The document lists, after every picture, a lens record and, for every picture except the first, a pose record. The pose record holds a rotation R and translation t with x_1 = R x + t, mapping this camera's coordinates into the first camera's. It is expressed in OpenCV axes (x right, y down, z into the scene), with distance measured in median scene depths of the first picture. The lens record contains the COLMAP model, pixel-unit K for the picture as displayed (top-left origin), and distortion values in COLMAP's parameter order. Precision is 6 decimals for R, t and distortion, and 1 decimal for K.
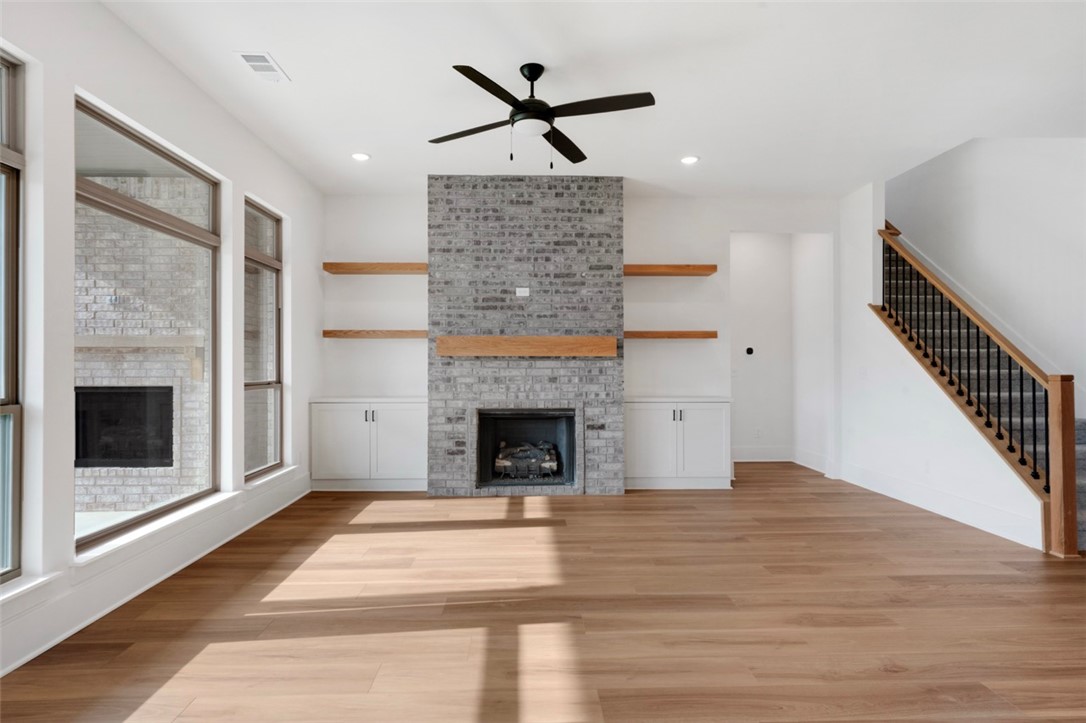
lens RADIAL K [[592.6, 0, 545.2], [0, 592.6, 357.3], [0, 0, 1]] dist [0.012899, -0.002233]
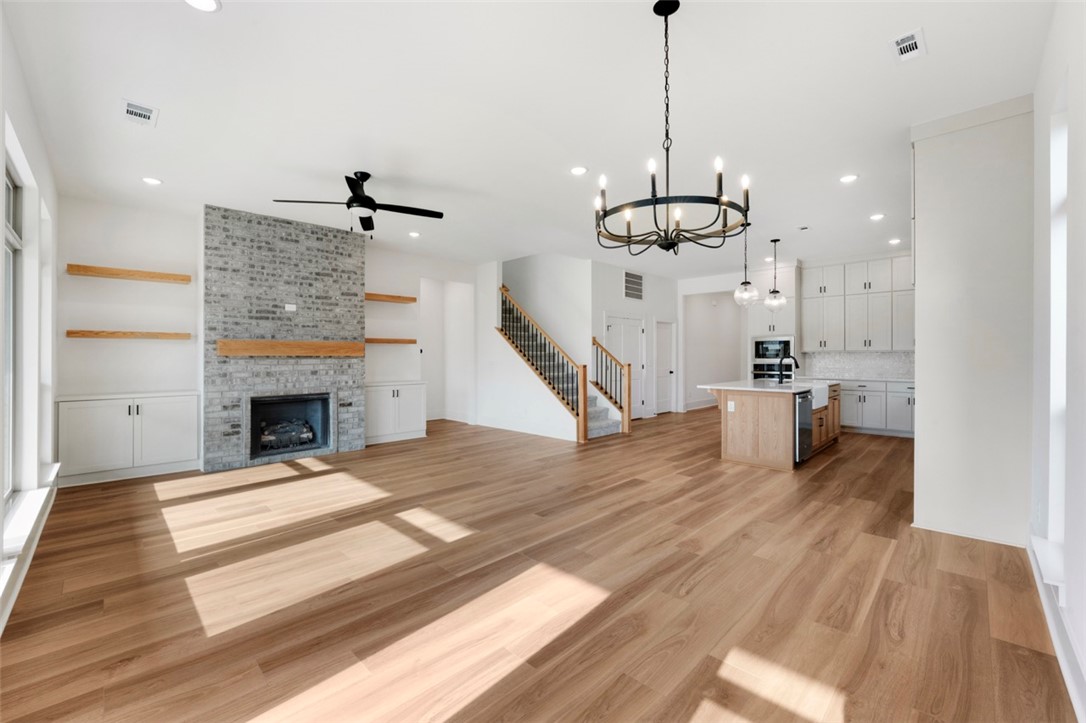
lens RADIAL K [[436.1, 0, 545.0], [0, 436.1, 358.9], [0, 0, 1]] dist [0.000750, 0.000059]
pose [[0.738907, -0.004961, 0.673789, -0.282685], [-0.006104, 0.999883, 0.014055, -0.012275], [-0.673780, -0.014498, 0.738790, -0.113676]]
